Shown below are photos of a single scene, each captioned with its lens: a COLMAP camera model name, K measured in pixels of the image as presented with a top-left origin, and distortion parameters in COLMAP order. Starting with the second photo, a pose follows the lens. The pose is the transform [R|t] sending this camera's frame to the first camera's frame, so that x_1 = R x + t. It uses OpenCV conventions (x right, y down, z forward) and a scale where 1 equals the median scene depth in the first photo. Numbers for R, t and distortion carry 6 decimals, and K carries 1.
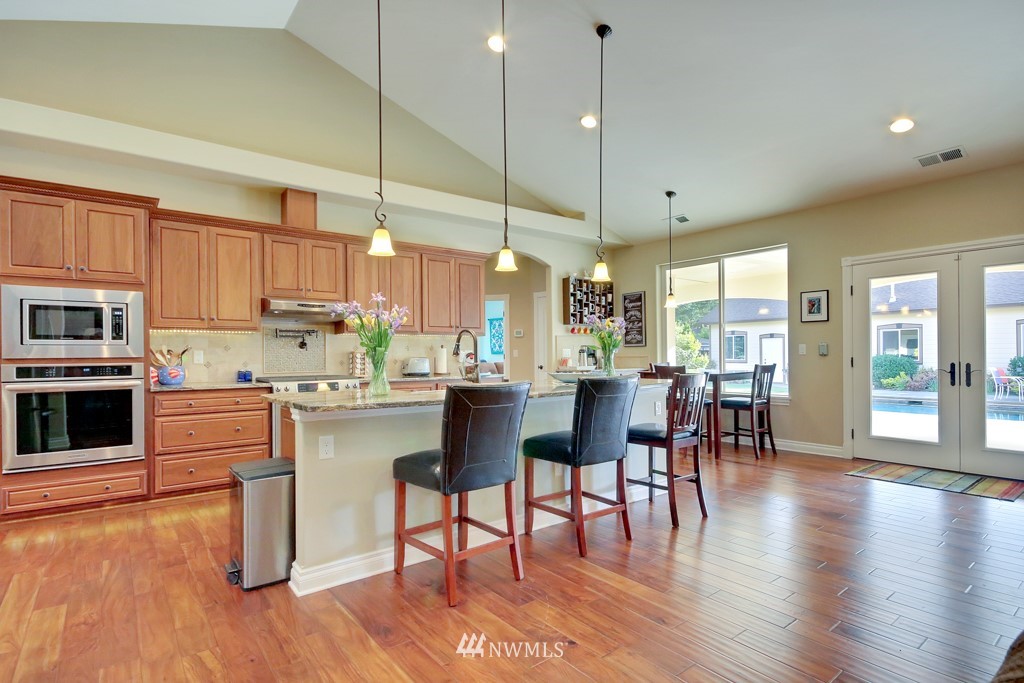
lens RADIAL K [[526.5, 0, 511.6], [0, 526.5, 351.1], [0, 0, 1]] dist [0.018790, -0.000206]
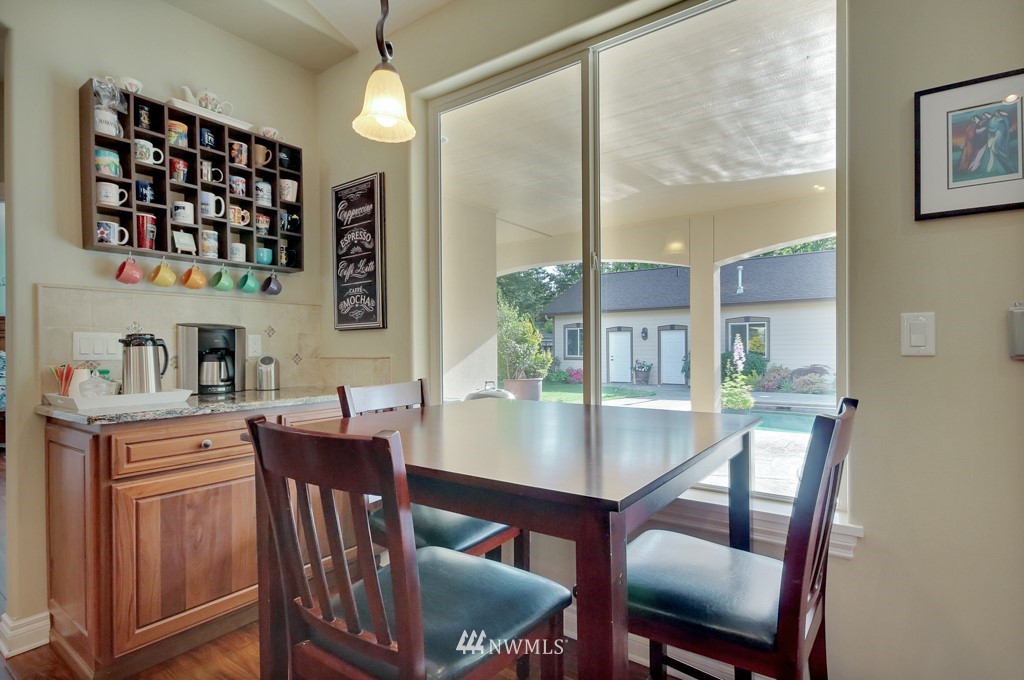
lens RADIAL K [[492.7, 0, 511.0], [0, 492.7, 352.0], [0, 0, 1]] dist [0.030876, -0.022725]
pose [[0.962794, 0.001008, 0.270235, 0.244092], [-0.004115, 0.999932, 0.010931, 0.002587], [-0.270206, -0.011637, 0.962732, 0.651602]]
